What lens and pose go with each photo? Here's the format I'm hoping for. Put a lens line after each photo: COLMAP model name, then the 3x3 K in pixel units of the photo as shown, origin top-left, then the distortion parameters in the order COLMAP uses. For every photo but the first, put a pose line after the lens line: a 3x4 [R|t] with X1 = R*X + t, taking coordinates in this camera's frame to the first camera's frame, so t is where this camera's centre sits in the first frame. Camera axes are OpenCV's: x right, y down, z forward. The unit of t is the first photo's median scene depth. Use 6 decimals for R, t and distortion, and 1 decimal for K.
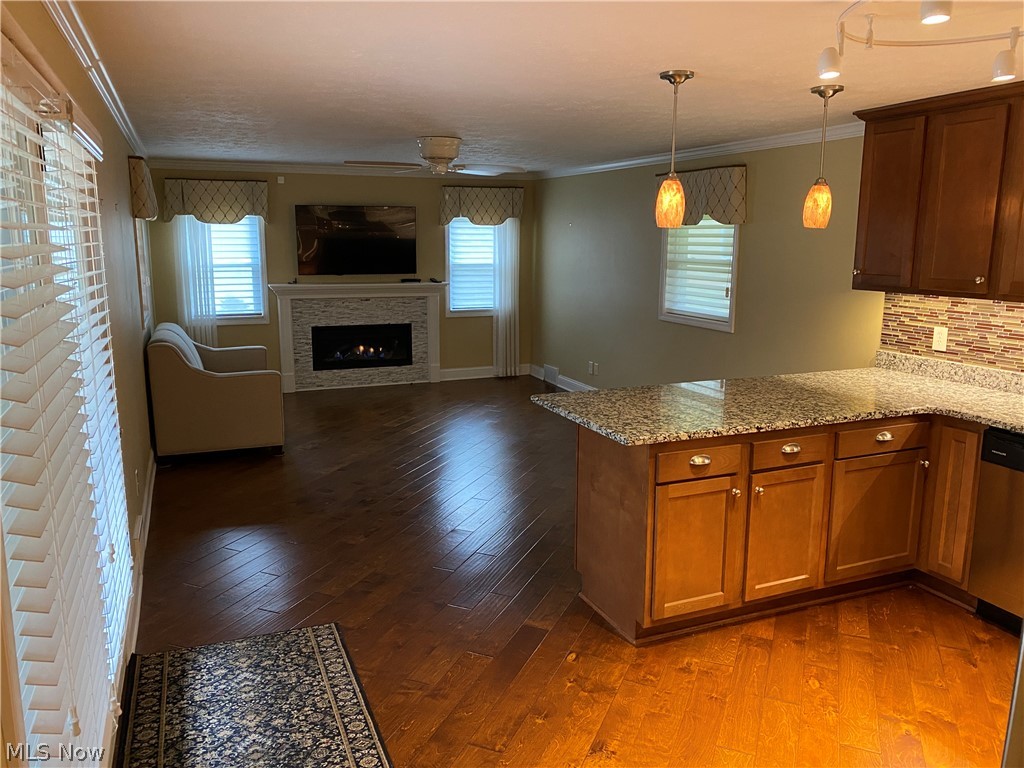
lens RADIAL K [[774.7, 0, 512.0], [0, 774.7, 384.0], [0, 0, 1]] dist [-0.003516, -0.003534]
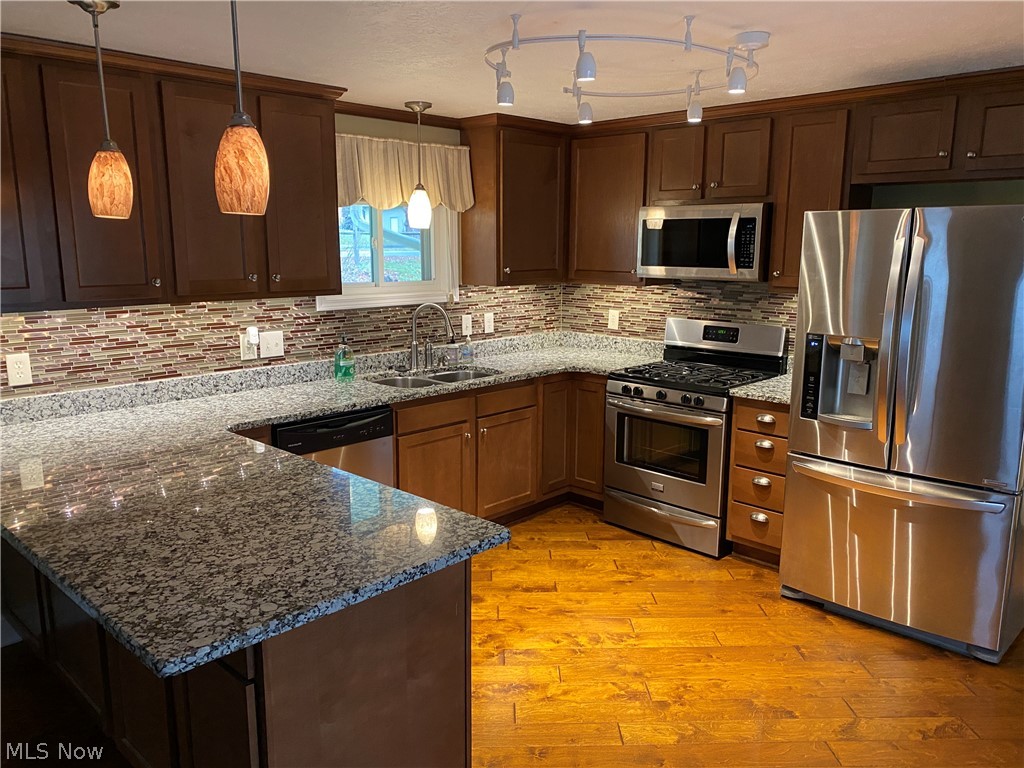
lens RADIAL K [[769.9, 0, 508.5], [0, 769.9, 387.0], [0, 0, 1]] dist [0.093484, -0.183671]
pose [[-0.406333, -0.171599, 0.897467, -0.321660], [0.163263, 0.952766, 0.256090, -0.162586], [-0.899021, 0.250581, -0.359124, 0.881709]]
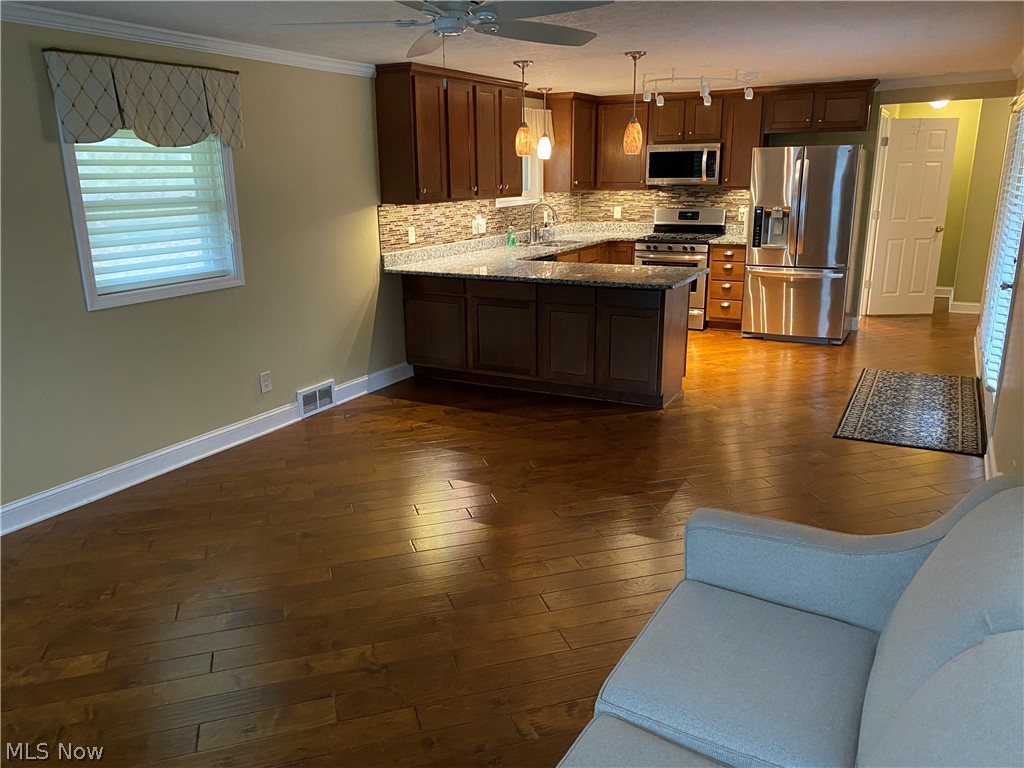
lens RADIAL K [[769.9, 0, 508.5], [0, 769.9, 387.0], [0, 0, 1]] dist [0.093484, -0.183671]
pose [[-0.642659, -0.200852, 0.739356, -0.731265], [0.151288, 0.912755, 0.379459, -0.336012], [-0.751067, 0.355719, -0.556204, 1.844915]]
